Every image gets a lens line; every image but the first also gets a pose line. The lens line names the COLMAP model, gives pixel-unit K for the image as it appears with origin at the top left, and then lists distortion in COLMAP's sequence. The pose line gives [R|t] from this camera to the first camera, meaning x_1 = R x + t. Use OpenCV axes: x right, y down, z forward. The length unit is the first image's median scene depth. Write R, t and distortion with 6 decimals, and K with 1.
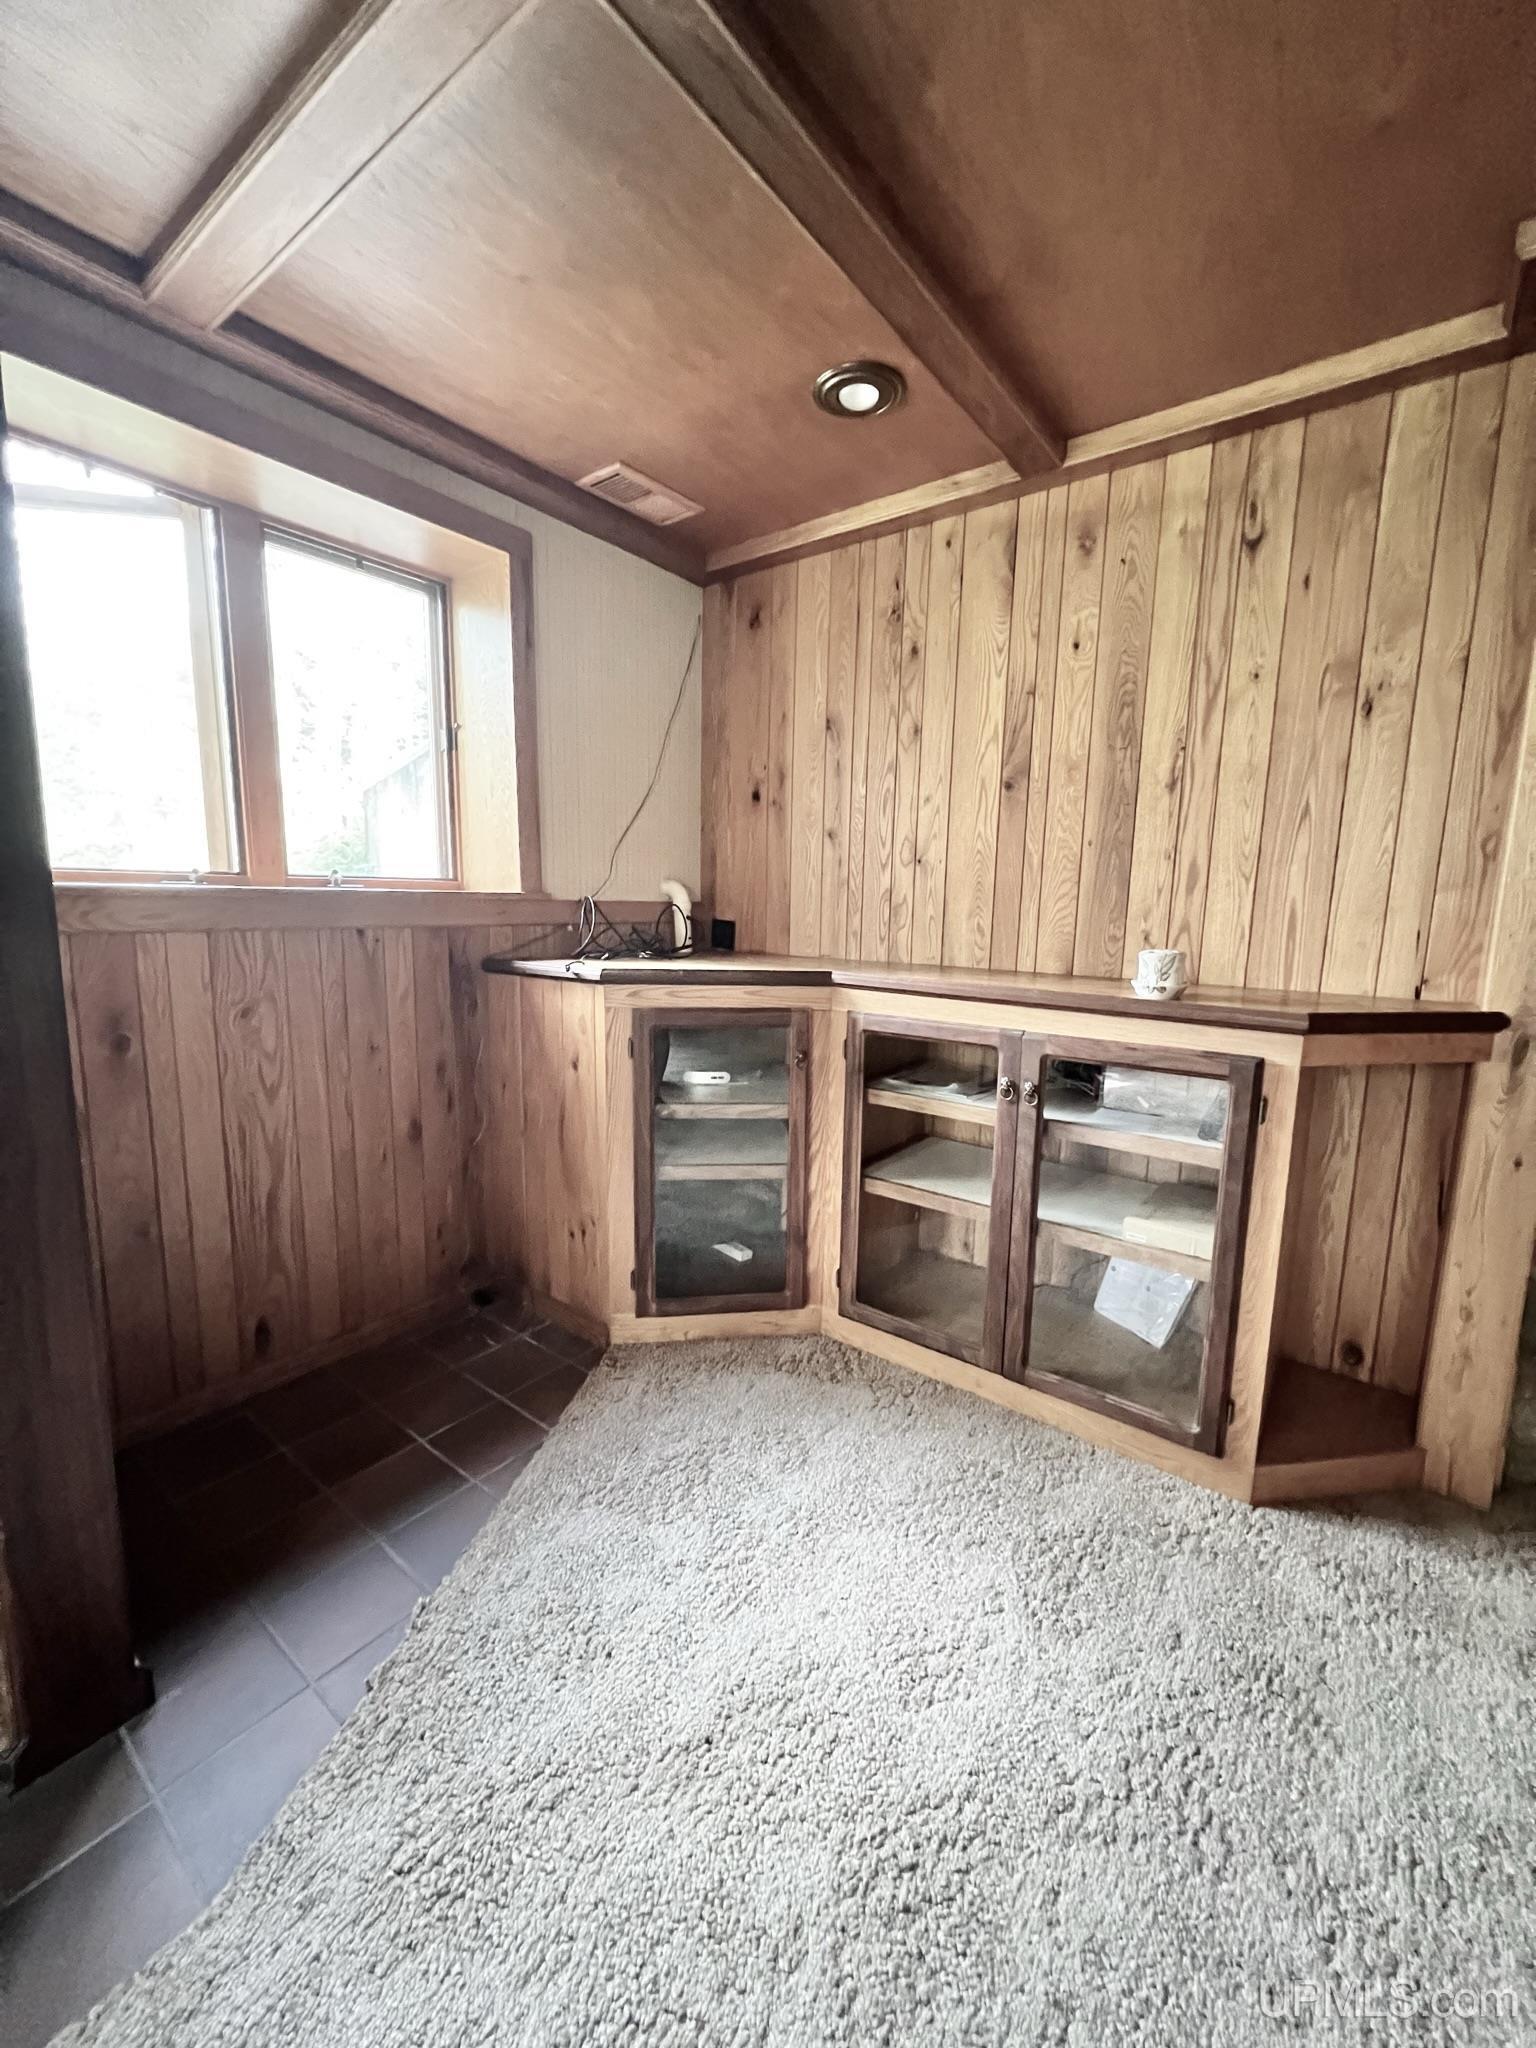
lens RADIAL K [[816.5, 0, 768.8], [0, 816.5, 1019.5], [0, 0, 1]] dist [-0.001556, 0.000388]
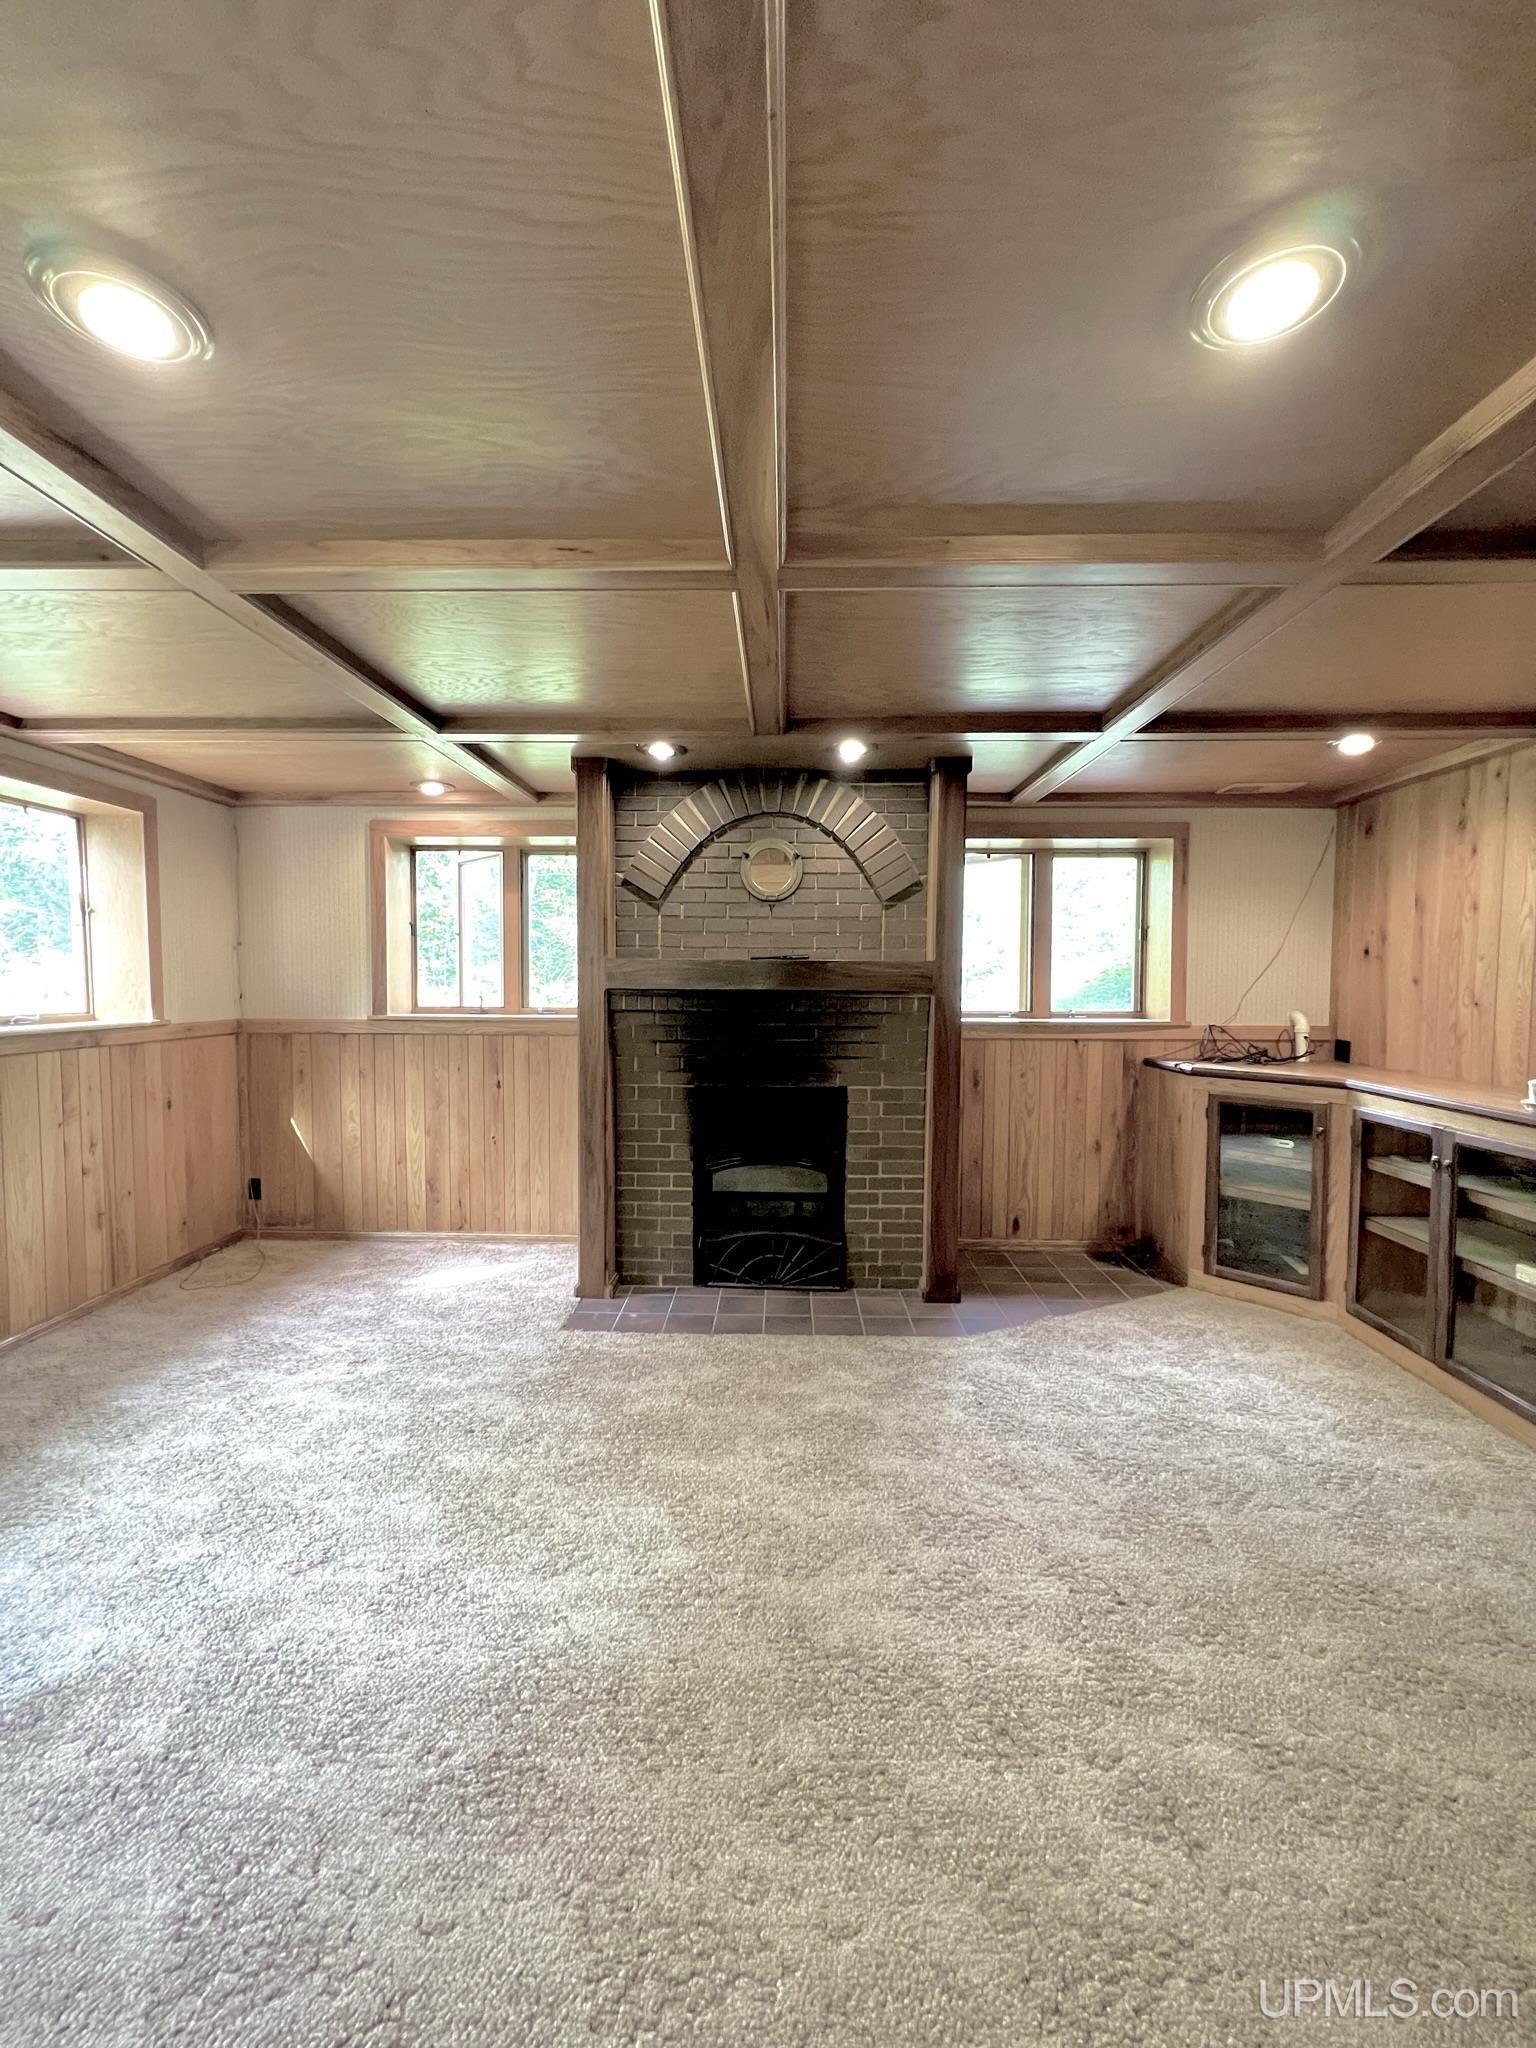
lens RADIAL K [[816.5, 0, 768.8], [0, 816.5, 1019.5], [0, 0, 1]] dist [-0.001556, 0.000388]
pose [[0.582628, 0.022219, -0.812436, 0.678187], [-0.112285, 0.992241, -0.053387, 0.033130], [0.804946, 0.122329, 0.580602, -0.778358]]
